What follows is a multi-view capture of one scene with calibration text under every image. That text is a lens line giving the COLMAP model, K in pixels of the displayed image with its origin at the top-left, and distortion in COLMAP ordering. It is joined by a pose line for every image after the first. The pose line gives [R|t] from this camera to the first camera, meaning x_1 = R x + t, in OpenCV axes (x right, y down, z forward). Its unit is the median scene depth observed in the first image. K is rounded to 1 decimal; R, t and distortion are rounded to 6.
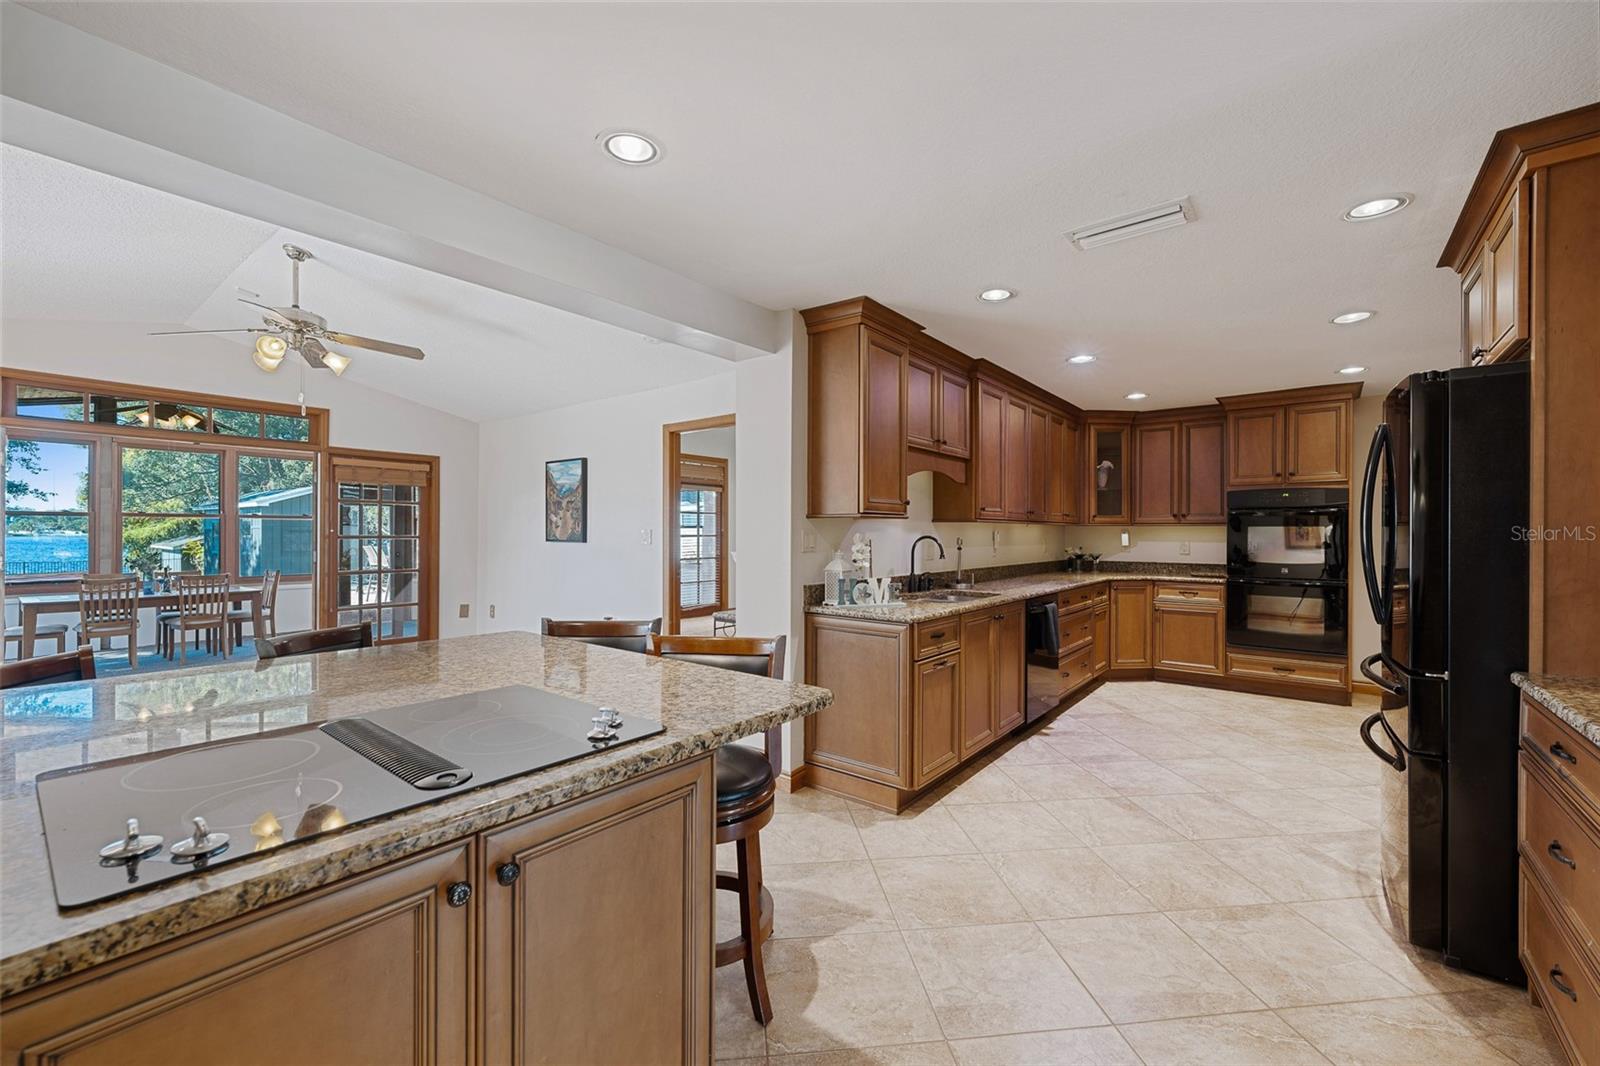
lens RADIAL K [[652.4, 0, 809.6], [0, 652.4, 532.1], [0, 0, 1]] dist [0.003551, -0.001928]
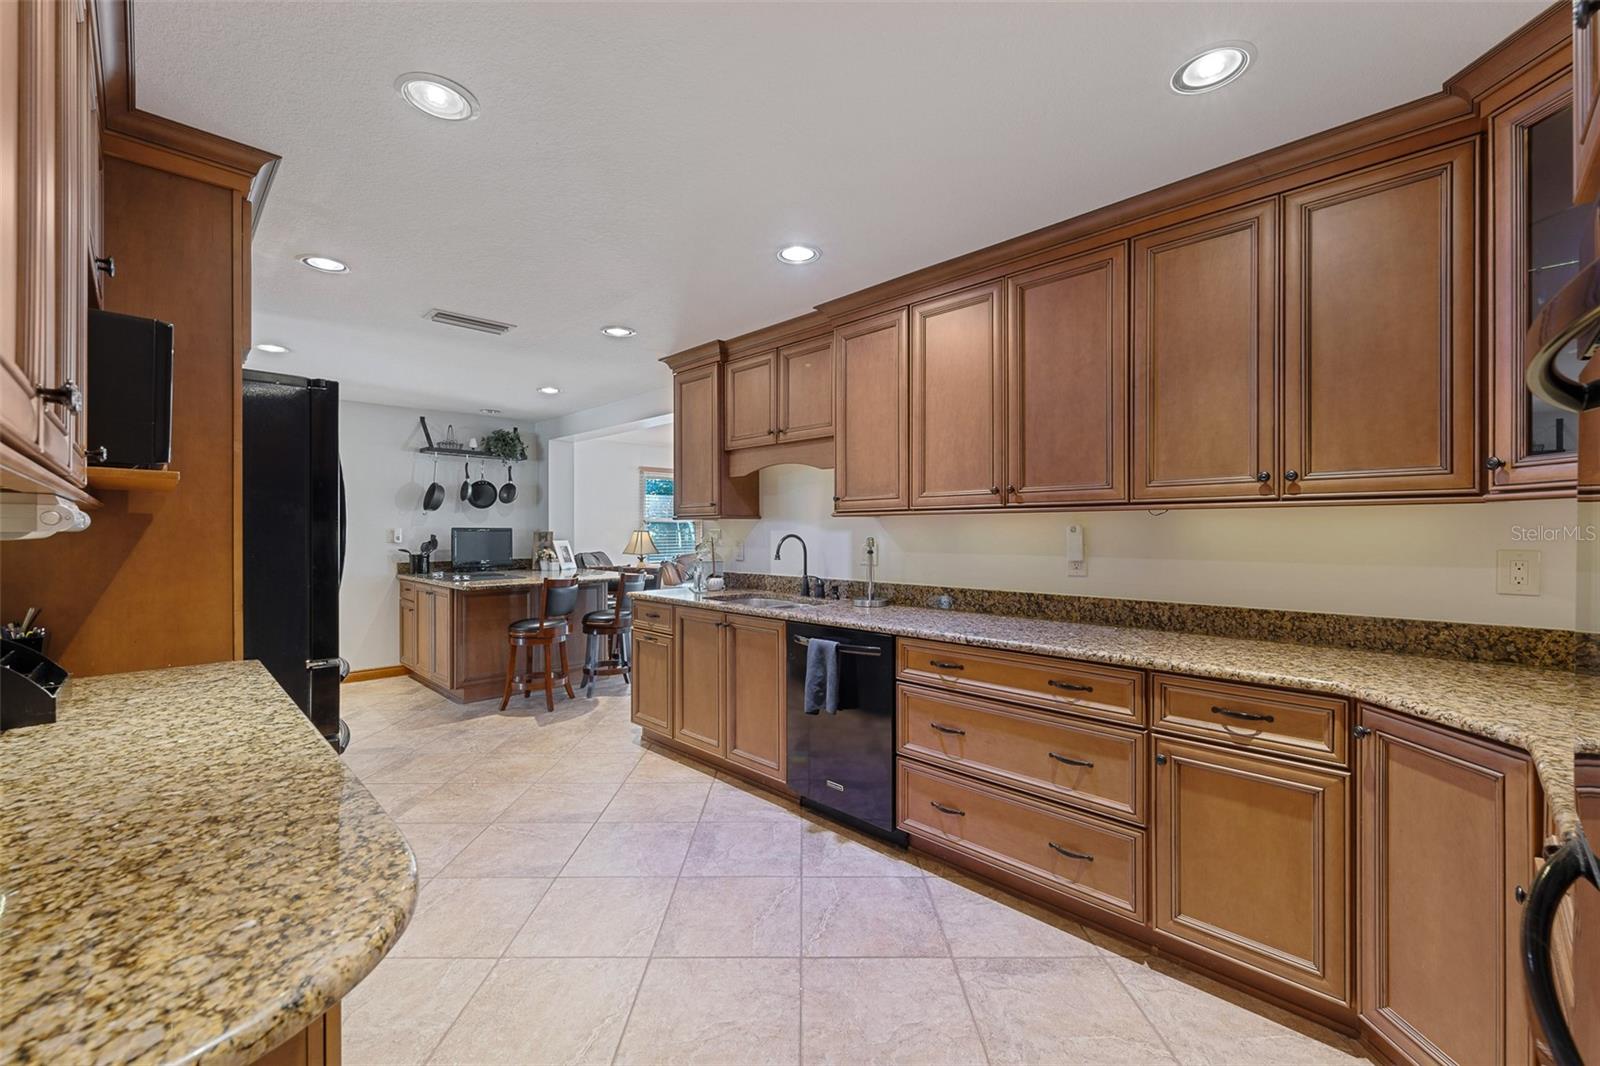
lens RADIAL K [[652.4, 0, 791.4], [0, 652.4, 530.0], [0, 0, 1]] dist [0.003551, -0.001928]
pose [[-0.131204, -0.005876, -0.991338, 0.876900], [-0.001578, 0.999982, -0.005718, 0.004048], [0.991354, 0.000814, -0.131211, 0.906580]]
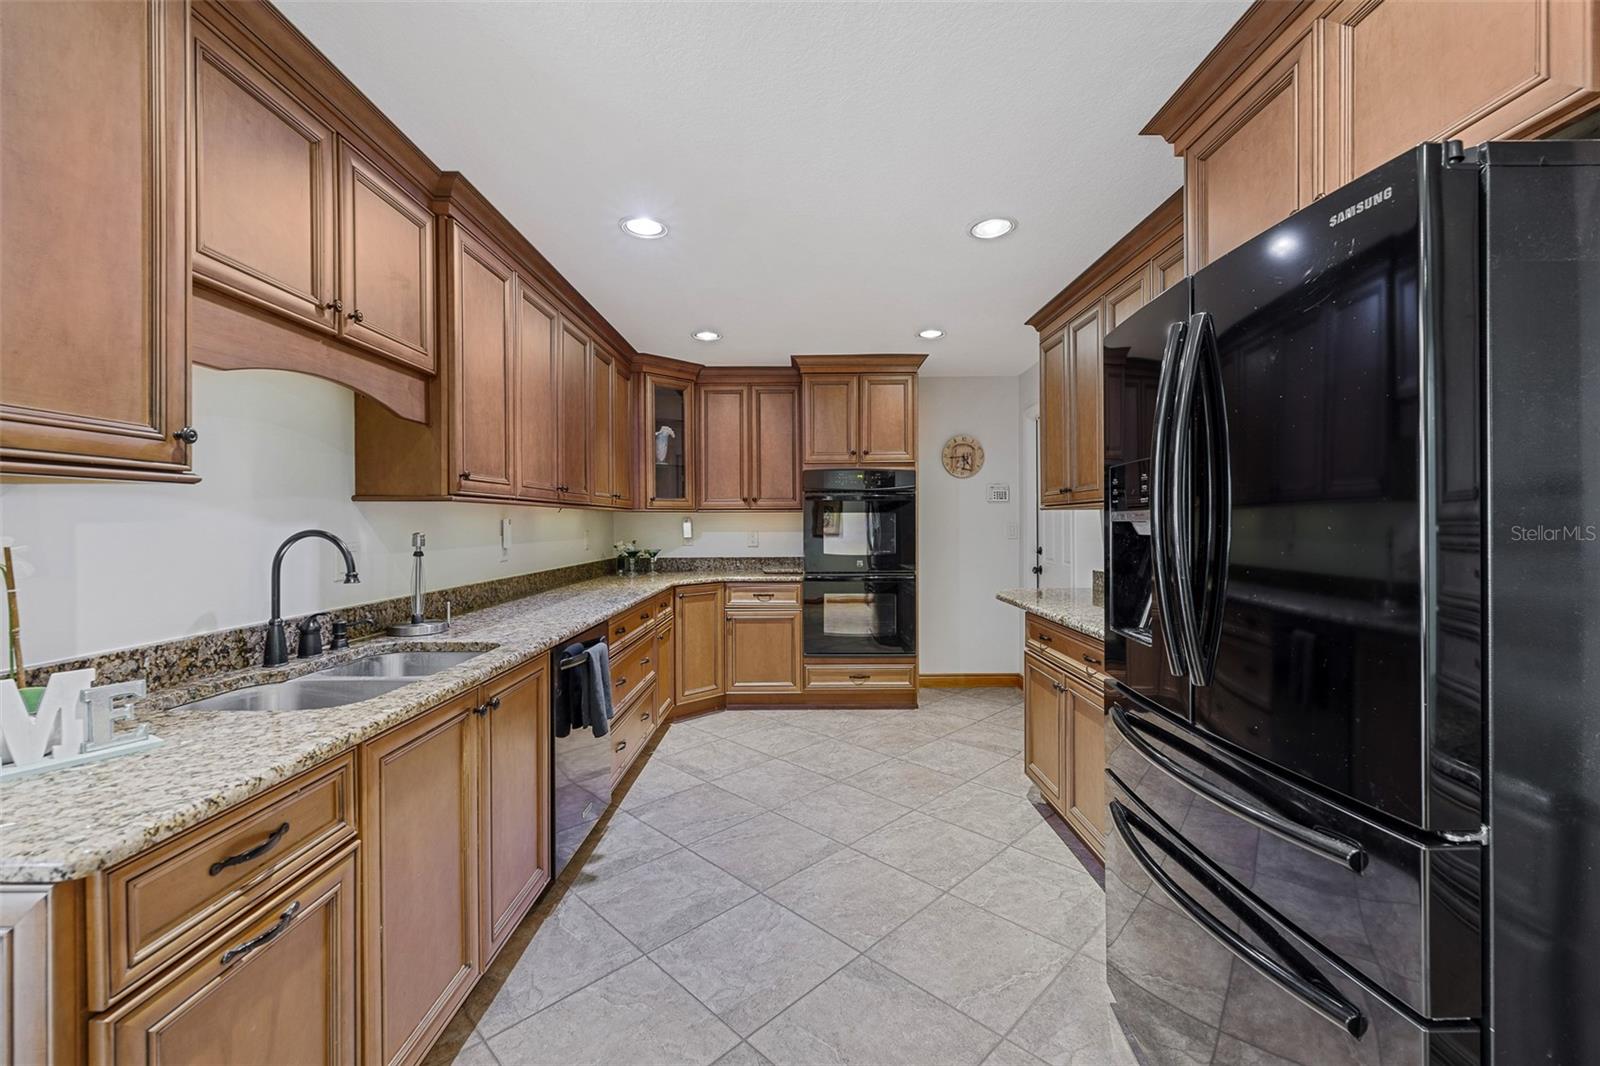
lens RADIAL K [[652.4, 0, 803.4], [0, 652.4, 524.0], [0, 0, 1]] dist [0.003551, -0.001928]
pose [[0.786613, -0.009592, 0.617372, 0.136703], [0.007805, 0.999954, 0.005592, 0.001328], [-0.617398, 0.000420, 0.786651, 0.375360]]
